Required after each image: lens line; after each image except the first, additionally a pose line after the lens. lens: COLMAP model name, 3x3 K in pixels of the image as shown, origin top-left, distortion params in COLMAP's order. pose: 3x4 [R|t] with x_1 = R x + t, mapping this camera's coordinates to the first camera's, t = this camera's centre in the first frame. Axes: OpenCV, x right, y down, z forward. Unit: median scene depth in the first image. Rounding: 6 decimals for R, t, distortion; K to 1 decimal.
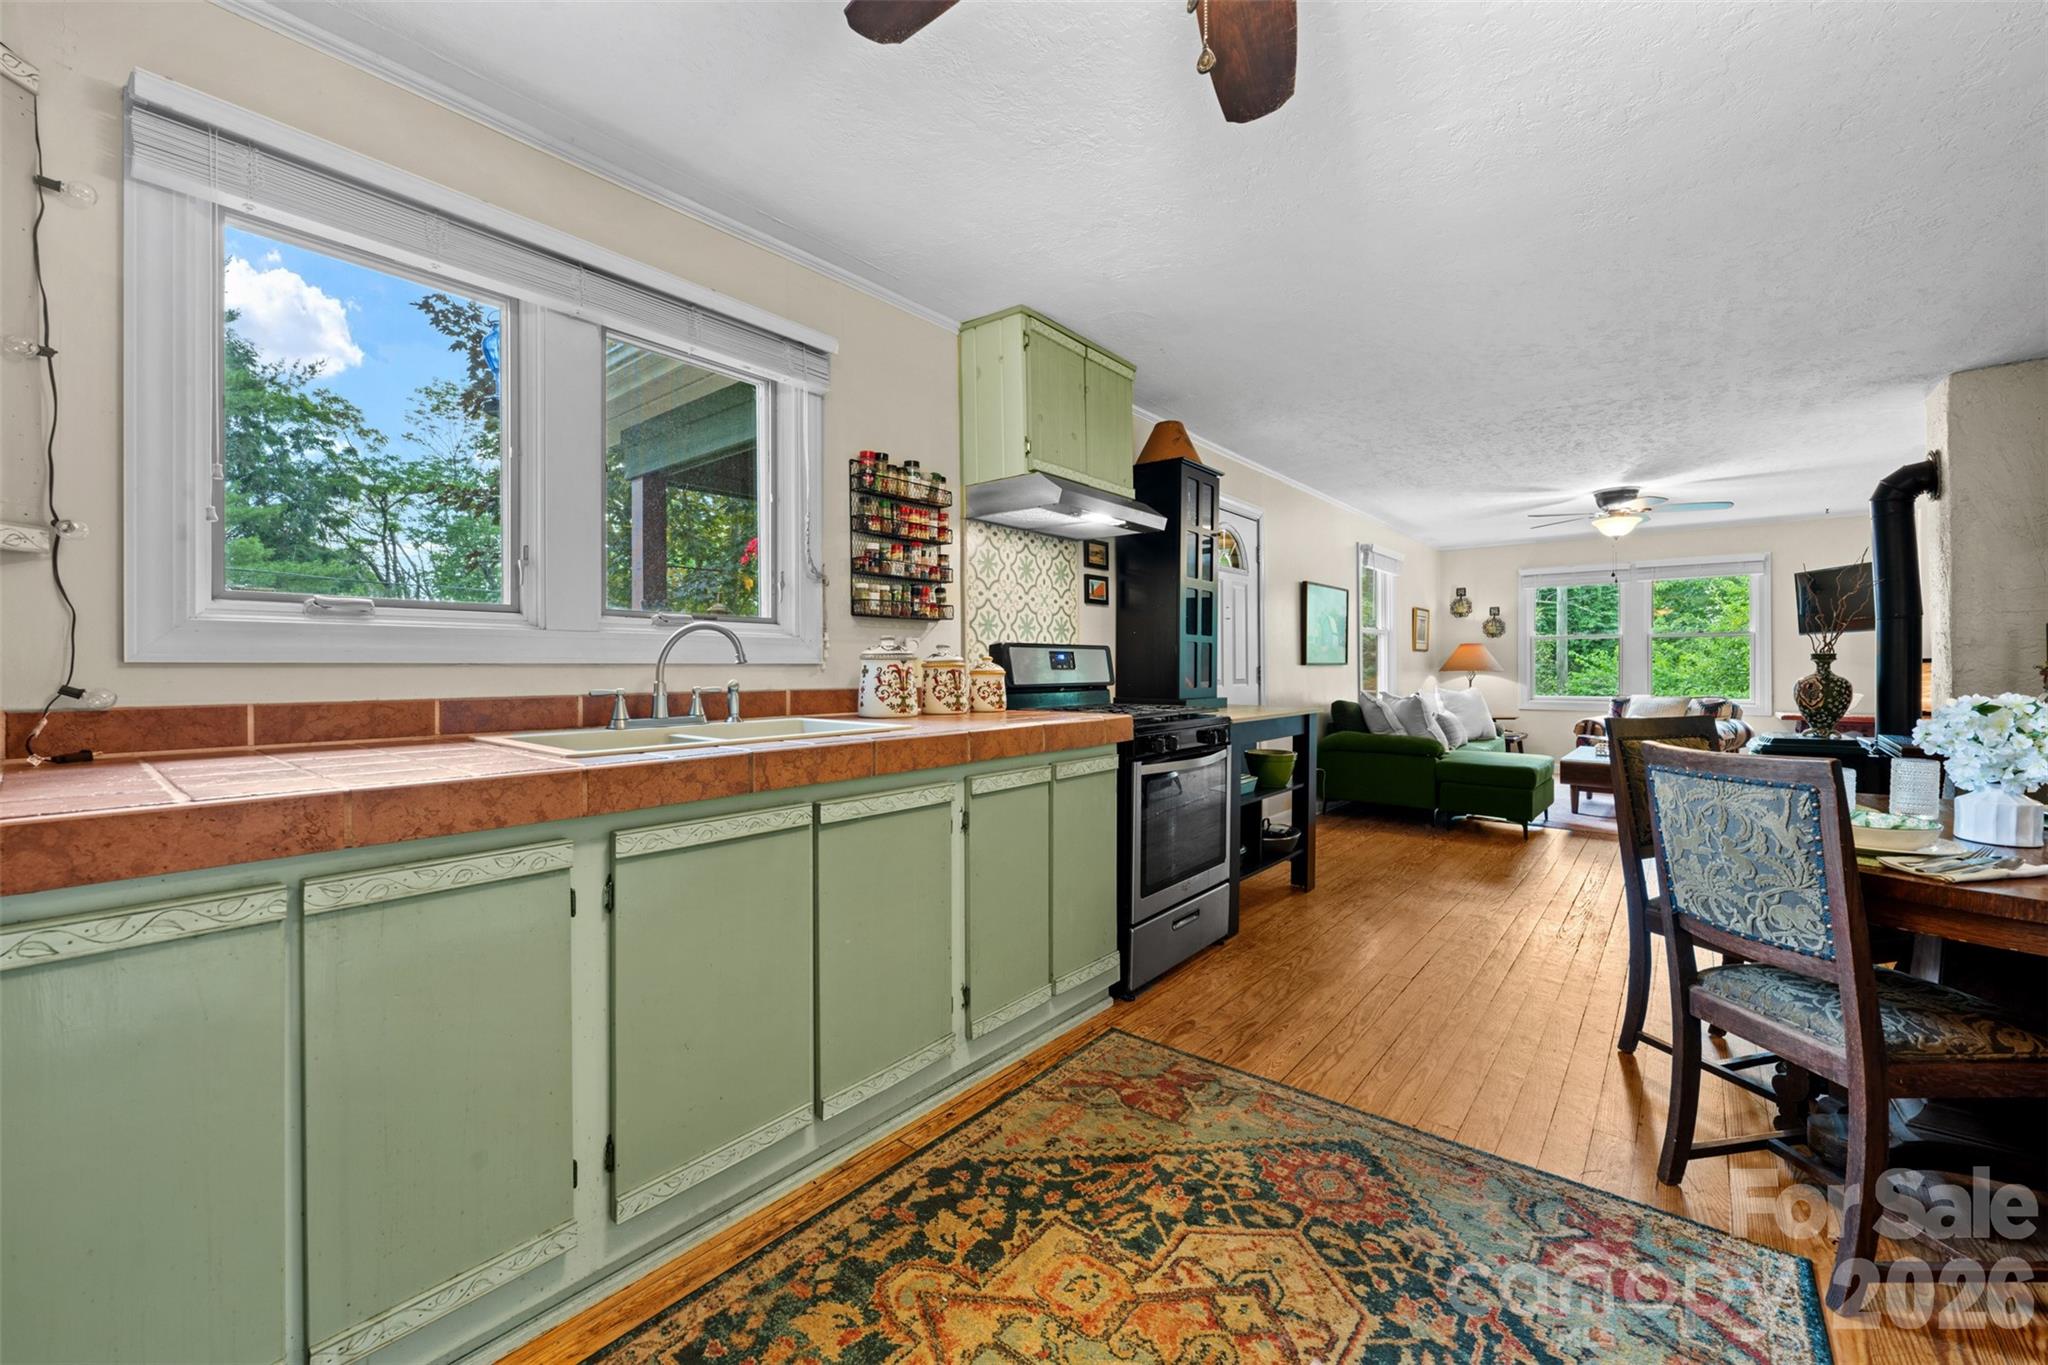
lens RADIAL K [[810.3, 0, 1021.8], [0, 810.3, 666.3], [0, 0, 1]] dist [0.000317, -0.000039]
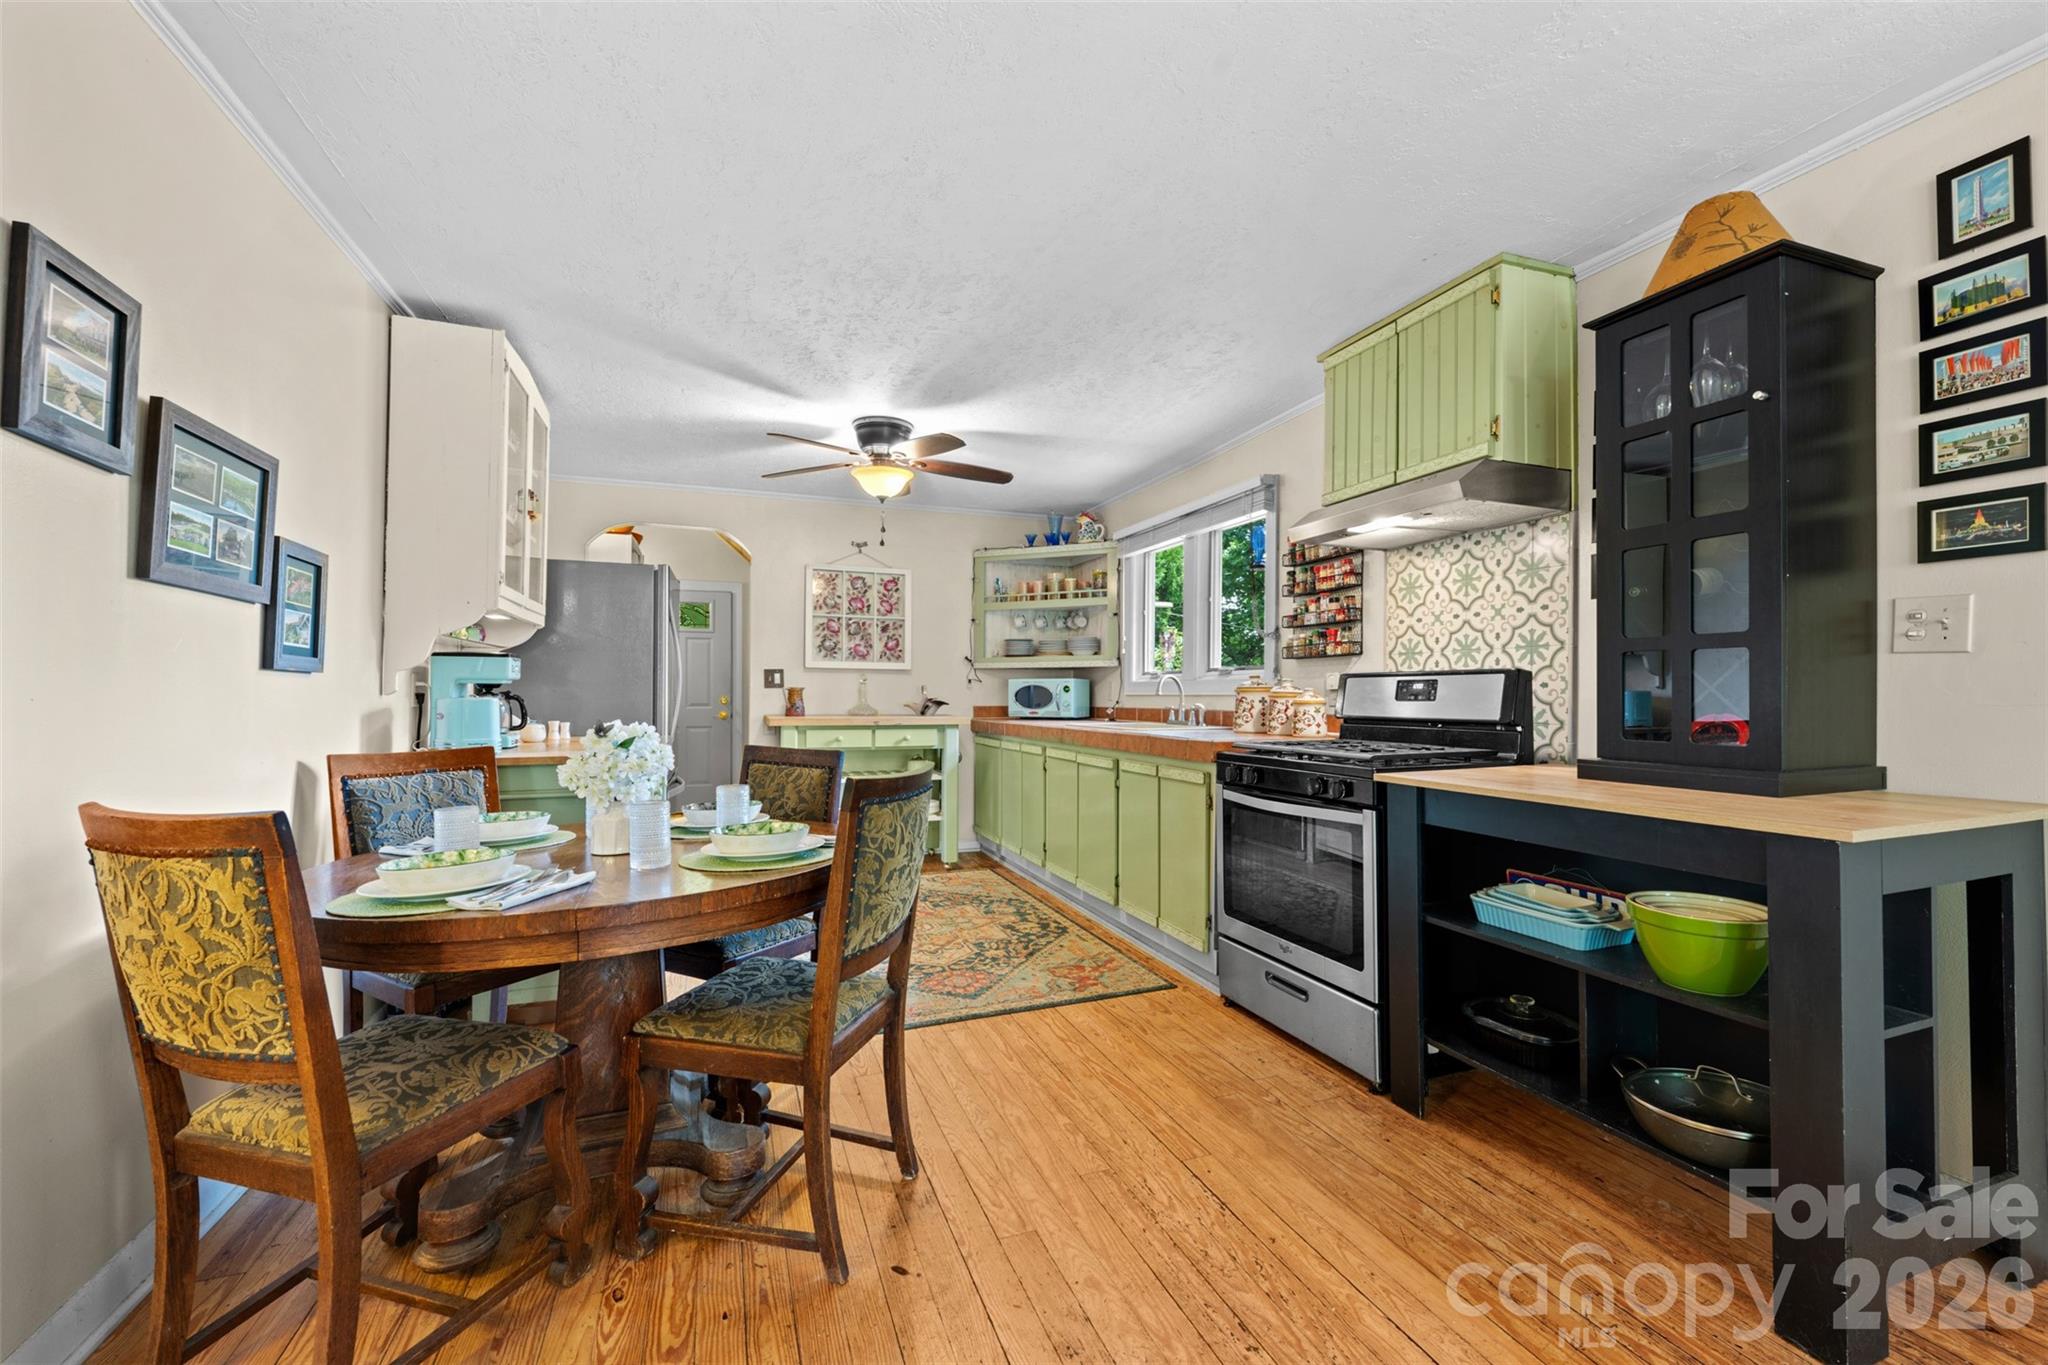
lens RADIAL K [[821.2, 0, 1020.8], [0, 821.2, 688.2], [0, 0, 1]] dist [-0.000766, -0.000056]
pose [[-0.501285, -0.010912, -0.865213, 1.599173], [-0.007737, 0.999937, -0.008129, 0.001651], [0.865247, 0.002619, -0.501338, 1.716630]]
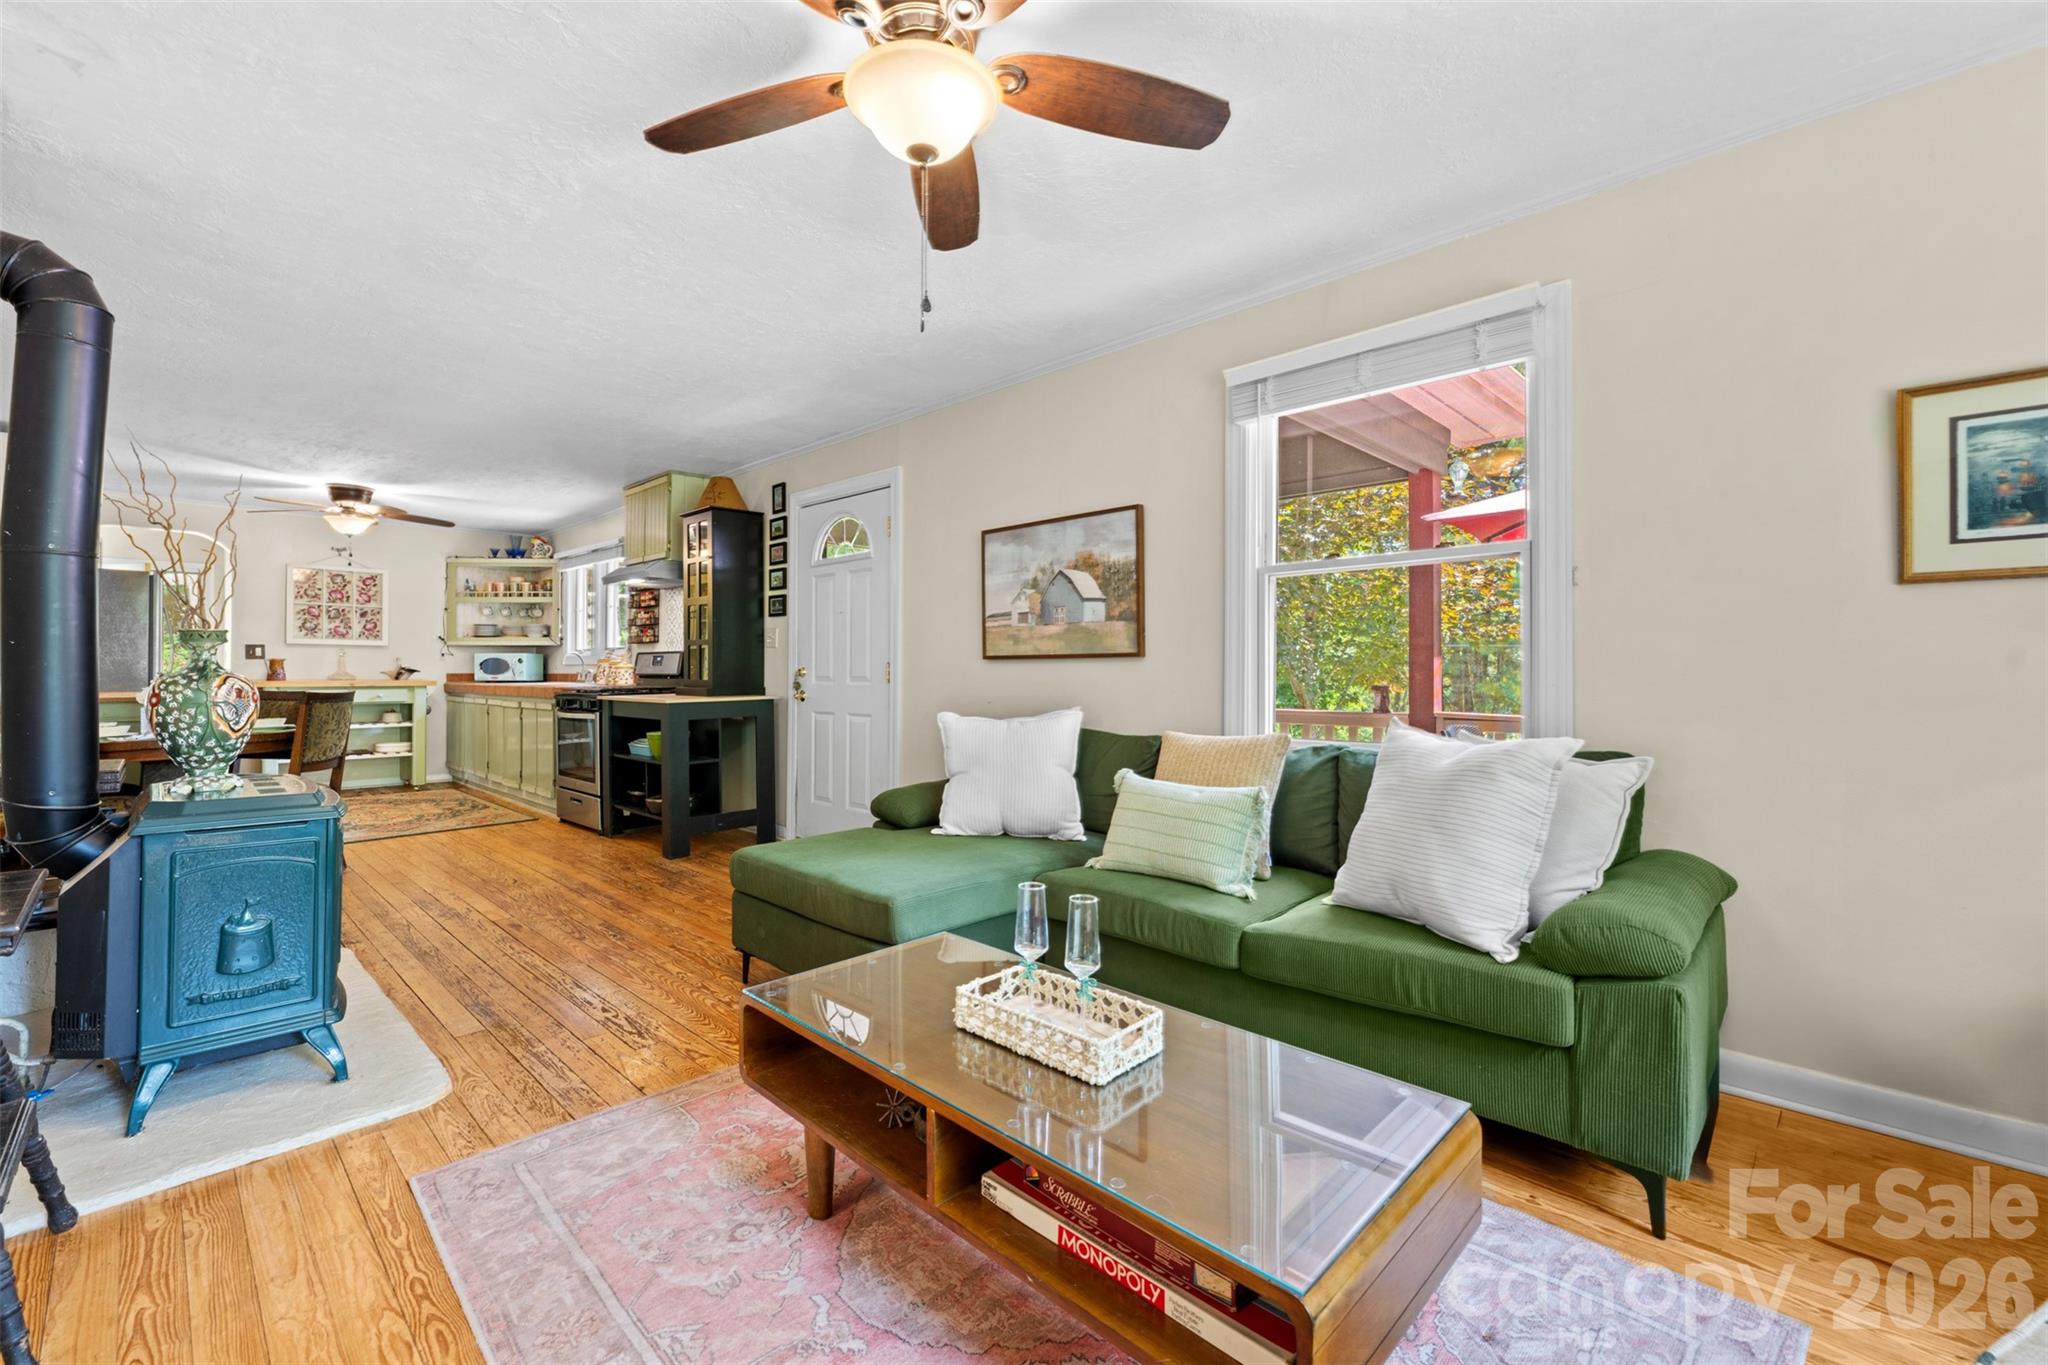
lens RADIAL K [[861.3, 0, 1021.7], [0, 861.3, 663.7], [0, 0, 1]] dist [0.001147, 0.000121]
pose [[-0.077663, -0.011509, -0.996913, 2.985614], [-0.005460, 0.999923, -0.011119, 0.026357], [0.996965, 0.004579, -0.077720, 3.108409]]
